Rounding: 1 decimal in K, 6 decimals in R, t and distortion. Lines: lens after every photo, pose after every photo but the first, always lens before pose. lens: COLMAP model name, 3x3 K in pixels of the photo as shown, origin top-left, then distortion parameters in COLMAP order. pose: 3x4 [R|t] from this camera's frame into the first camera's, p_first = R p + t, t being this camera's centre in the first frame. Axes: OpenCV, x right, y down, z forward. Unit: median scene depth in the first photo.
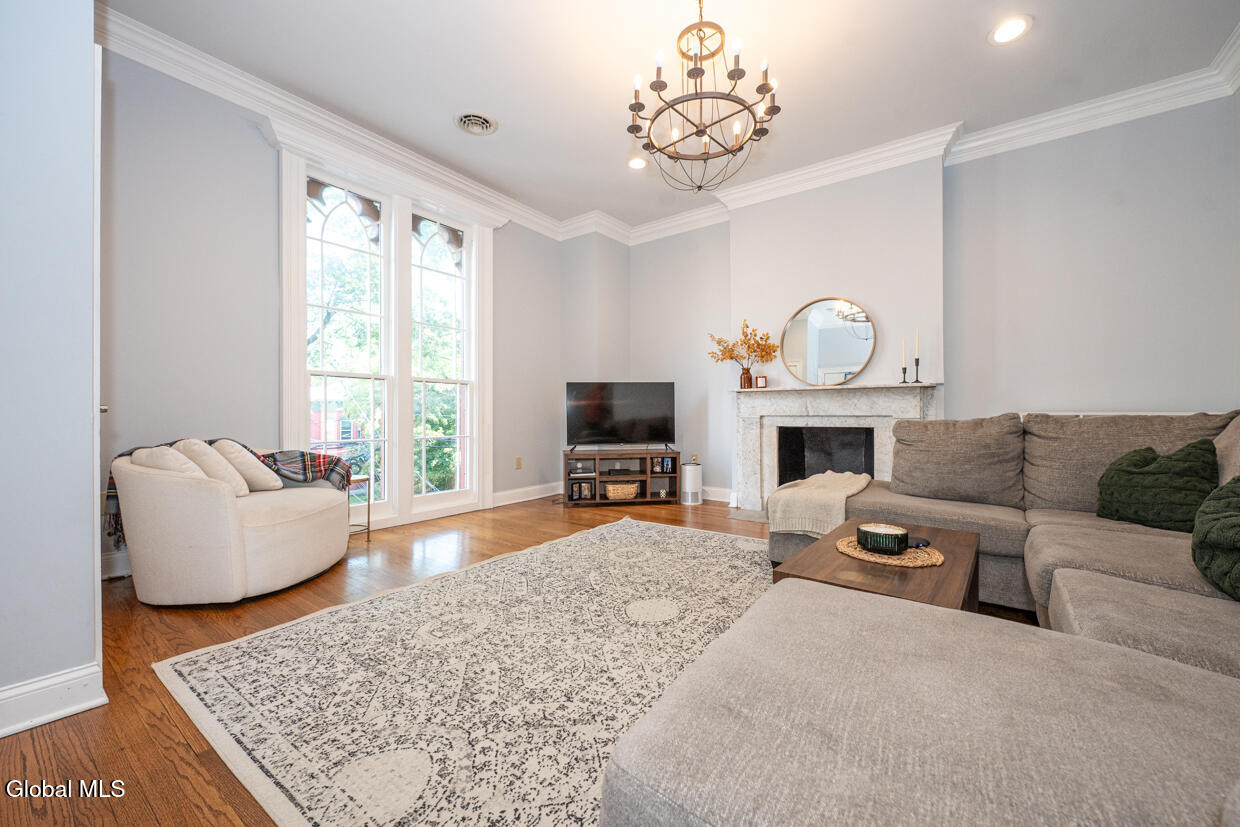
lens RADIAL K [[520.2, 0, 621.5], [0, 520.2, 414.2], [0, 0, 1]] dist [-0.002116, -0.000163]
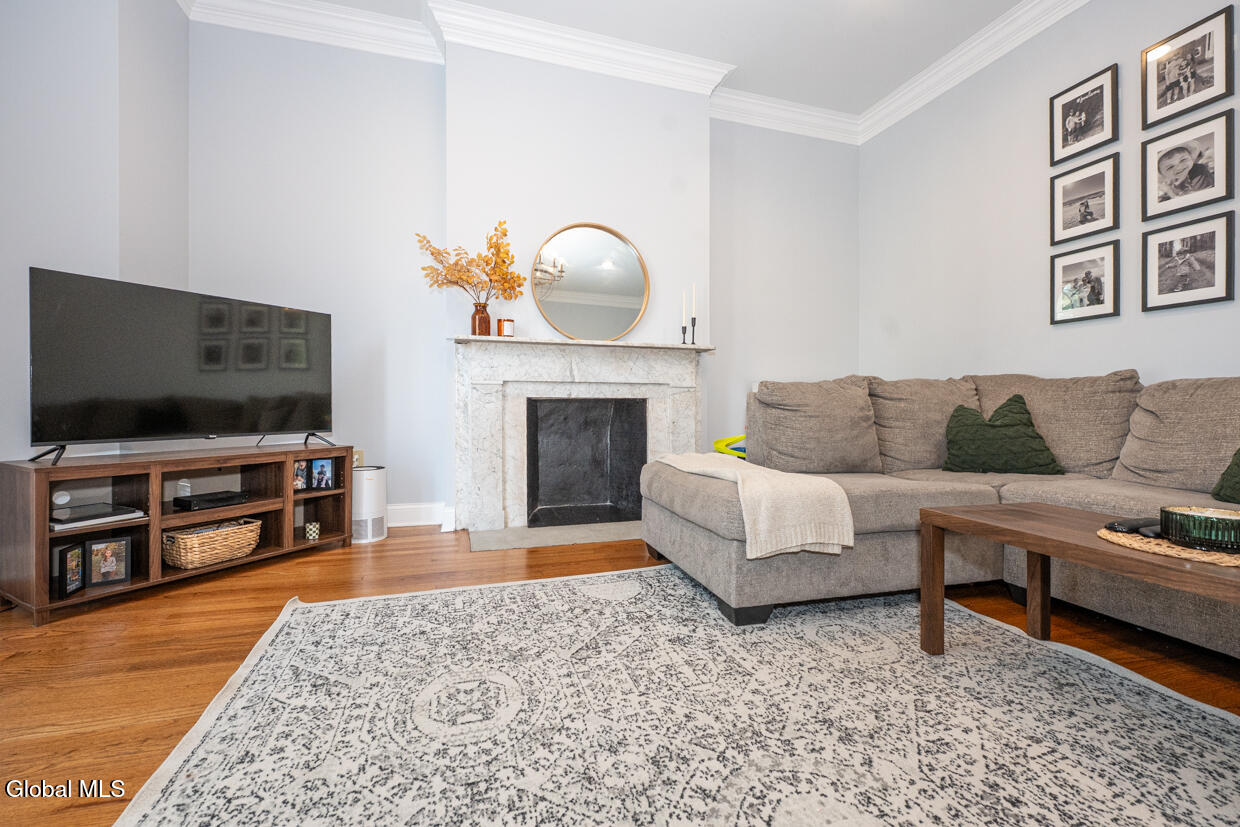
lens RADIAL K [[520.2, 0, 616.4], [0, 520.2, 408.4], [0, 0, 1]] dist [-0.002116, -0.000163]
pose [[0.577895, 0.003543, 0.816104, -0.202944], [0.001719, 0.999983, -0.005559, 0.046630], [-0.816109, 0.004616, 0.577879, 0.589237]]
